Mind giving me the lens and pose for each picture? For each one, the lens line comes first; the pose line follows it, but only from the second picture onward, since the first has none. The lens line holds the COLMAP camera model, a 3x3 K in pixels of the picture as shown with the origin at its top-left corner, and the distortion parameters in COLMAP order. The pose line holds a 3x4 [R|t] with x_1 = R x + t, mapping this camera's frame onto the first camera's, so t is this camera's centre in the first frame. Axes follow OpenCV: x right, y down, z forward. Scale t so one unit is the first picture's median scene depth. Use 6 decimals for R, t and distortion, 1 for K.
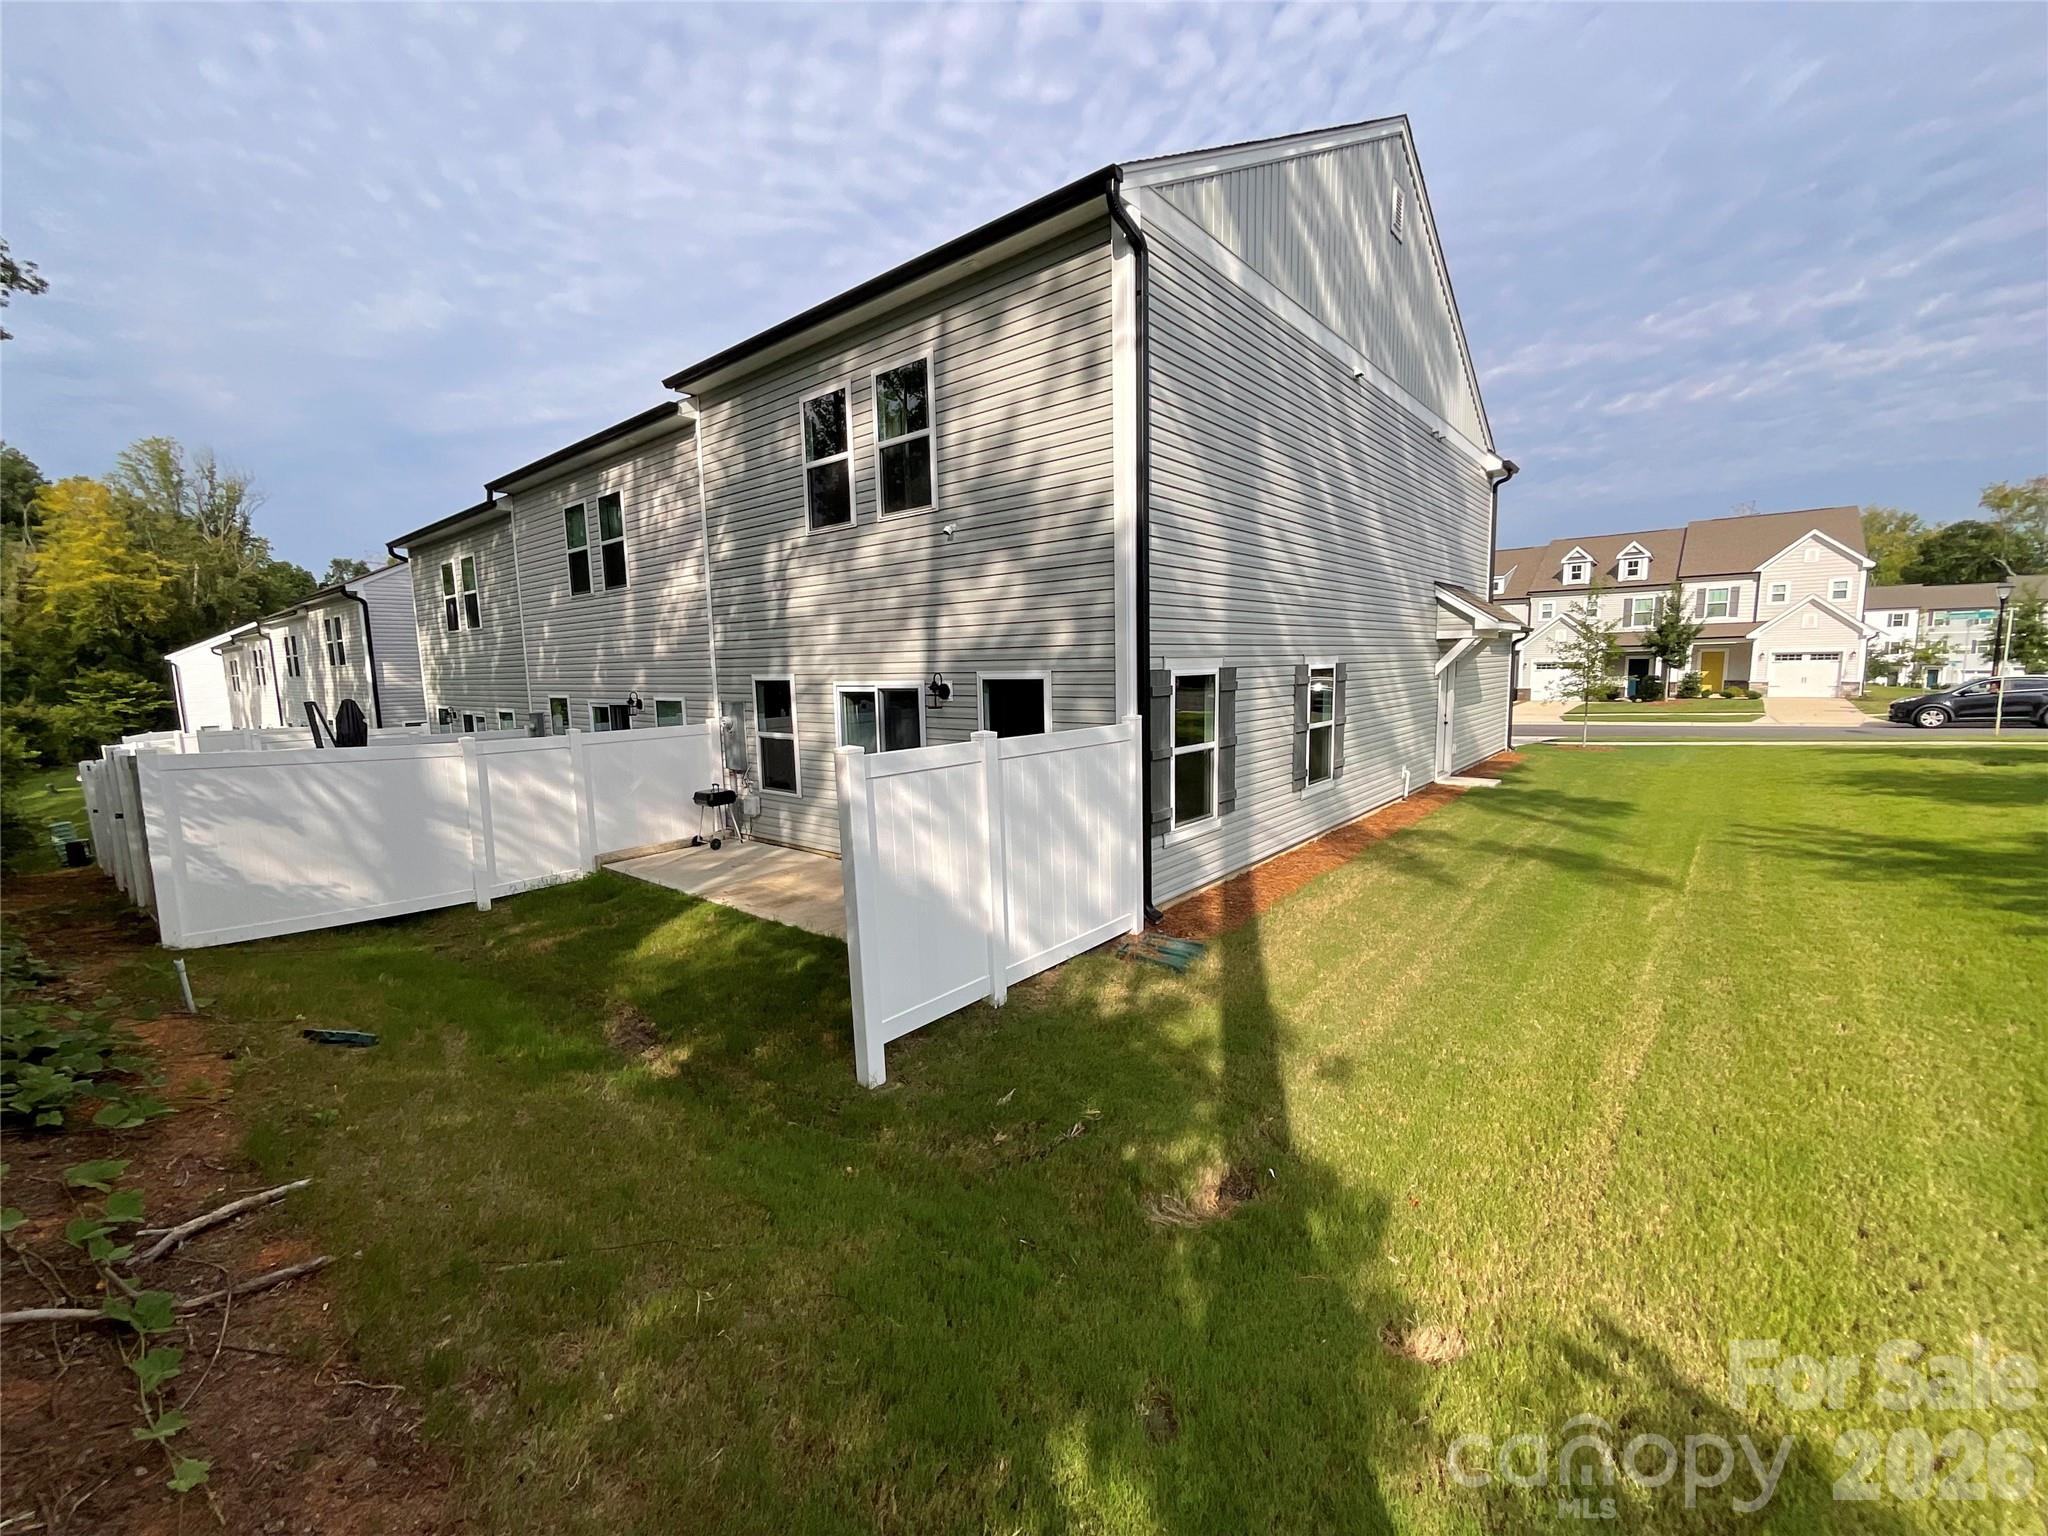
lens RADIAL K [[824.9, 0, 1027.3], [0, 824.9, 778.1], [0, 0, 1]] dist [0.000066, -0.002326]
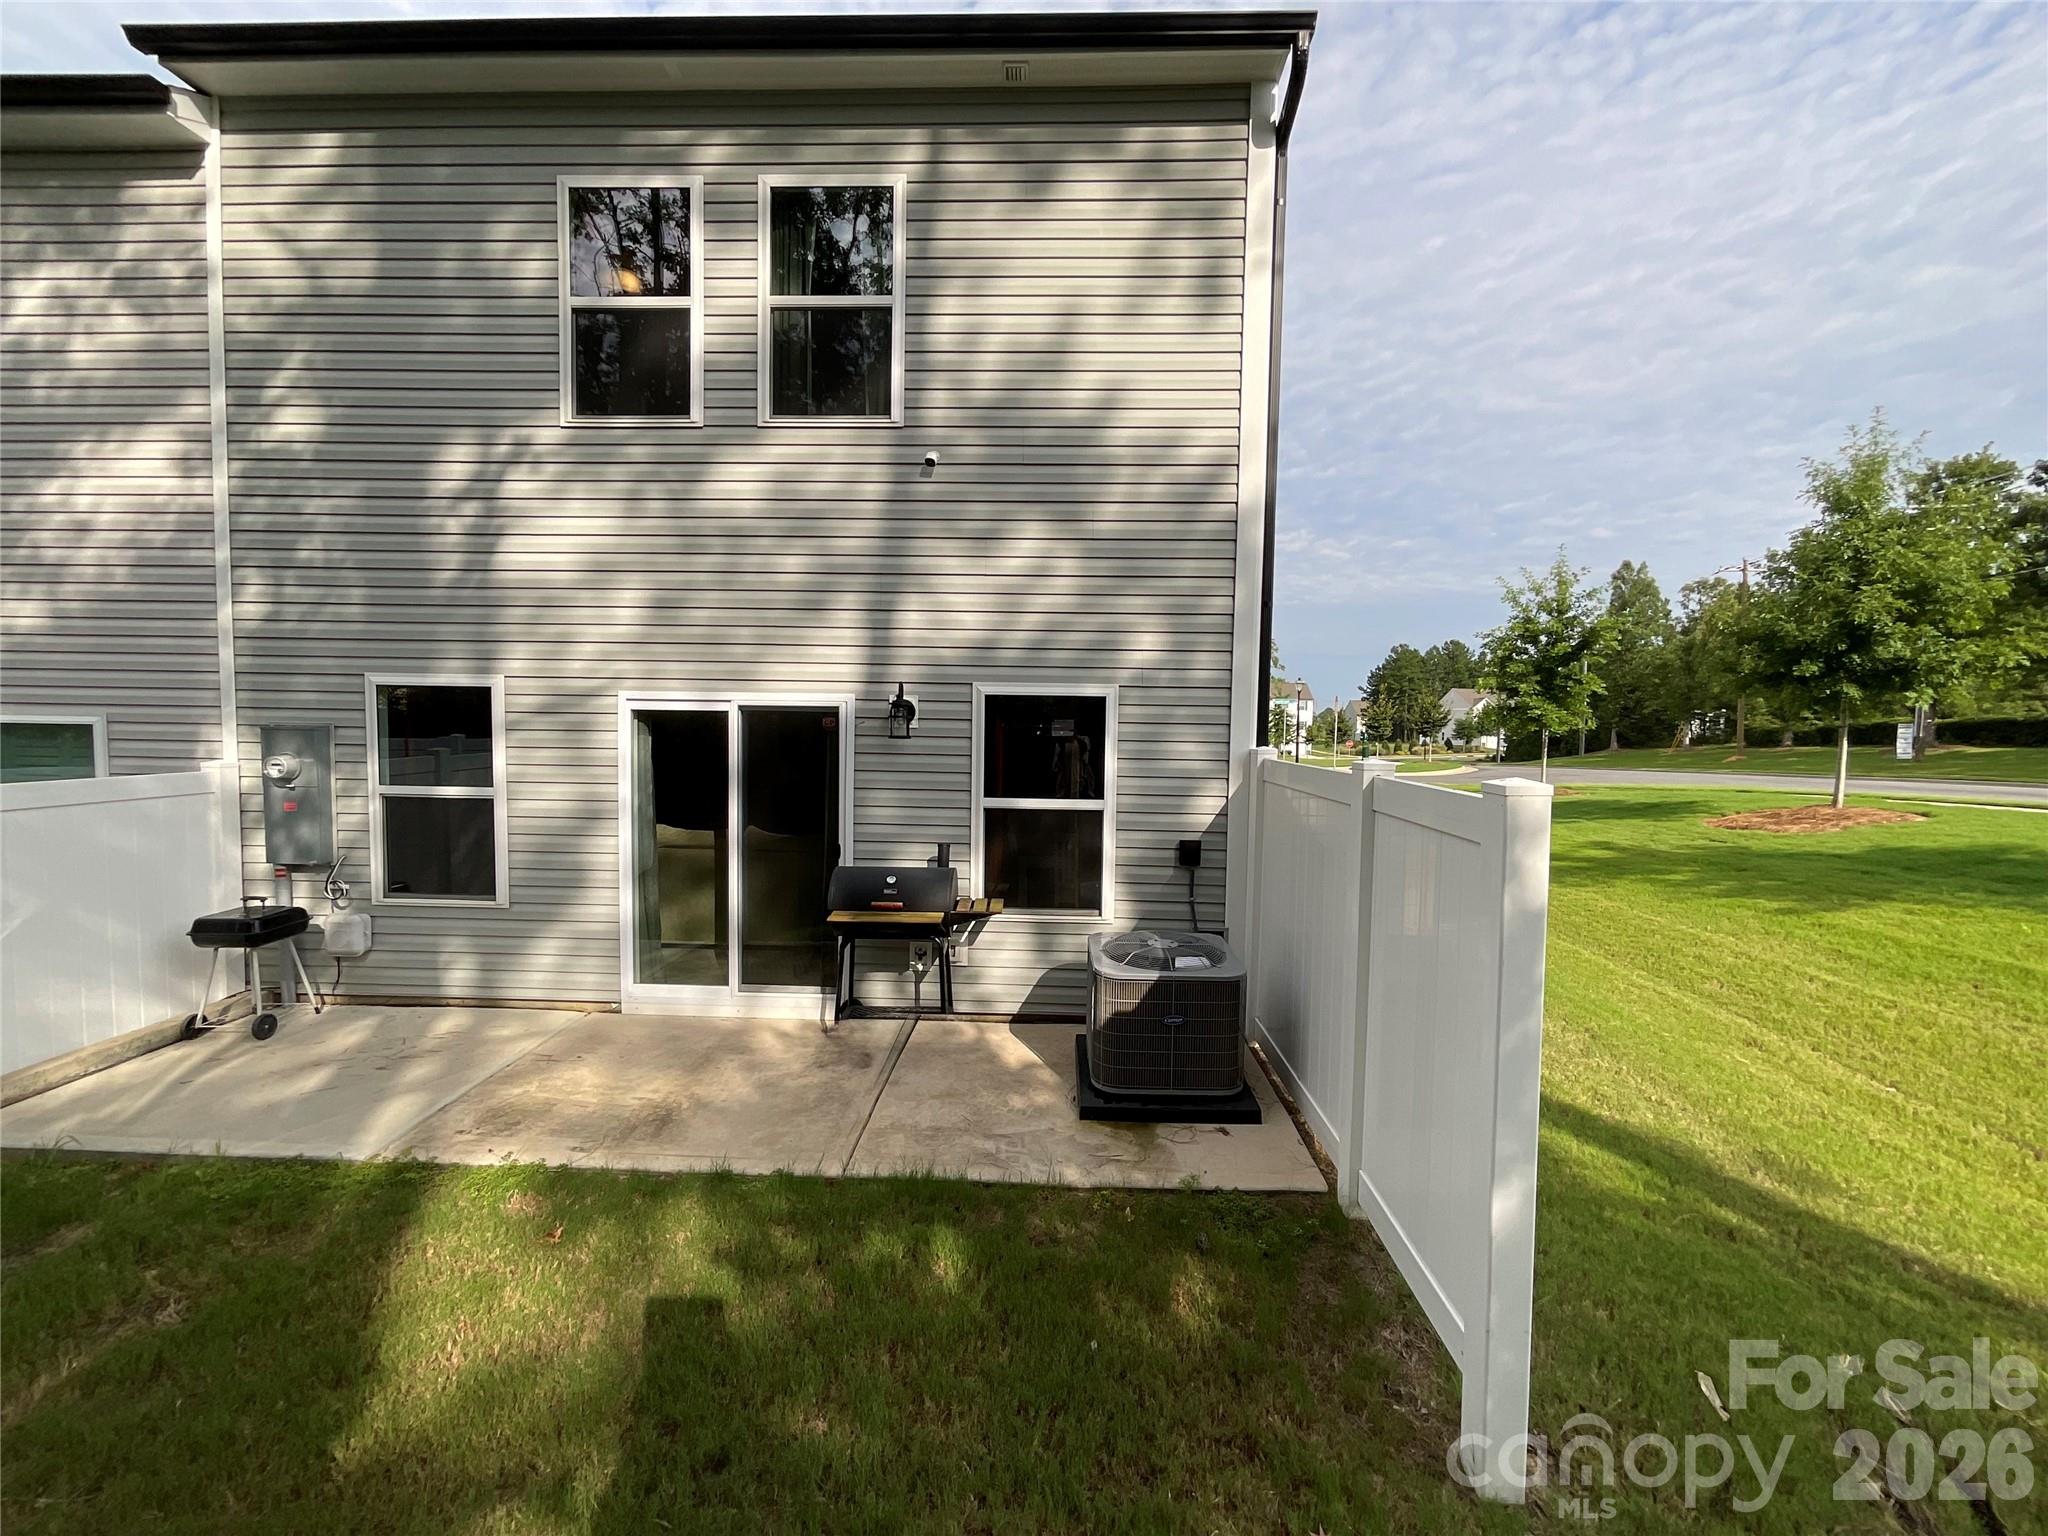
lens RADIAL K [[824.9, 0, 1025.5], [0, 824.9, 780.1], [0, 0, 1]] dist [0.000066, -0.002326]
pose [[0.786195, -0.008590, 0.617919, -0.397815], [0.050075, 0.997501, -0.049845, -0.018687], [-0.615947, 0.070131, 0.784660, 0.432509]]
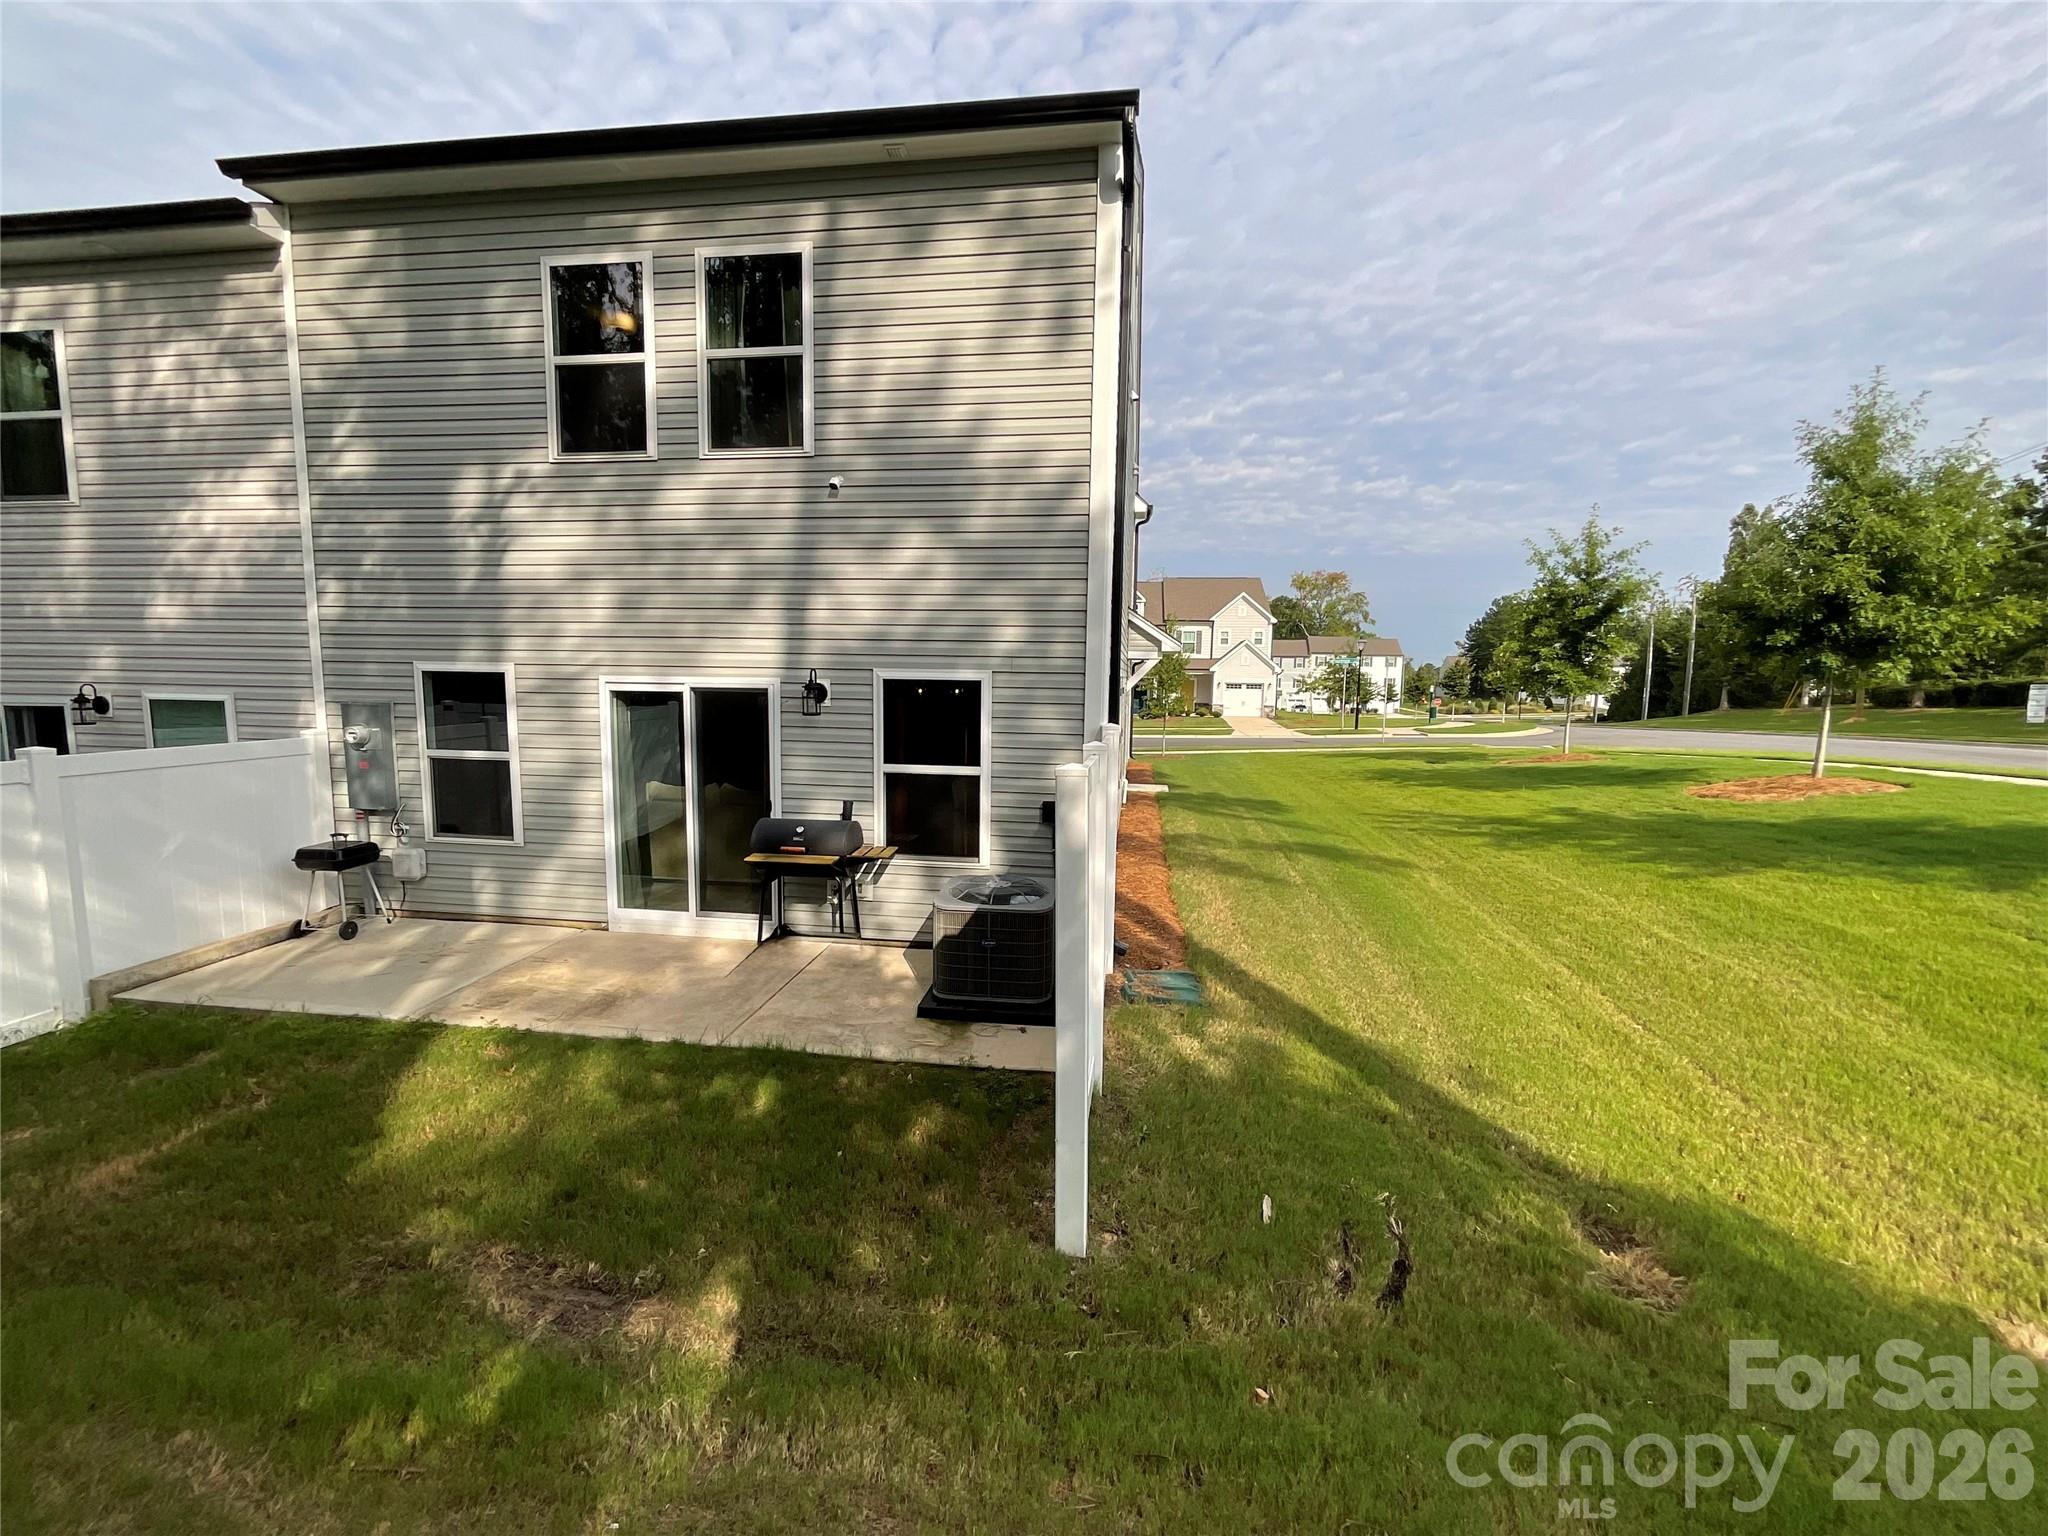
lens RADIAL K [[824.9, 0, 1034.0], [0, 824.9, 782.5], [0, 0, 1]] dist [0.000066, -0.002326]
pose [[0.845341, -0.032580, 0.533233, -0.327268], [0.038012, 0.999277, 0.000794, -0.015827], [-0.532873, 0.019598, 0.845968, 0.234217]]
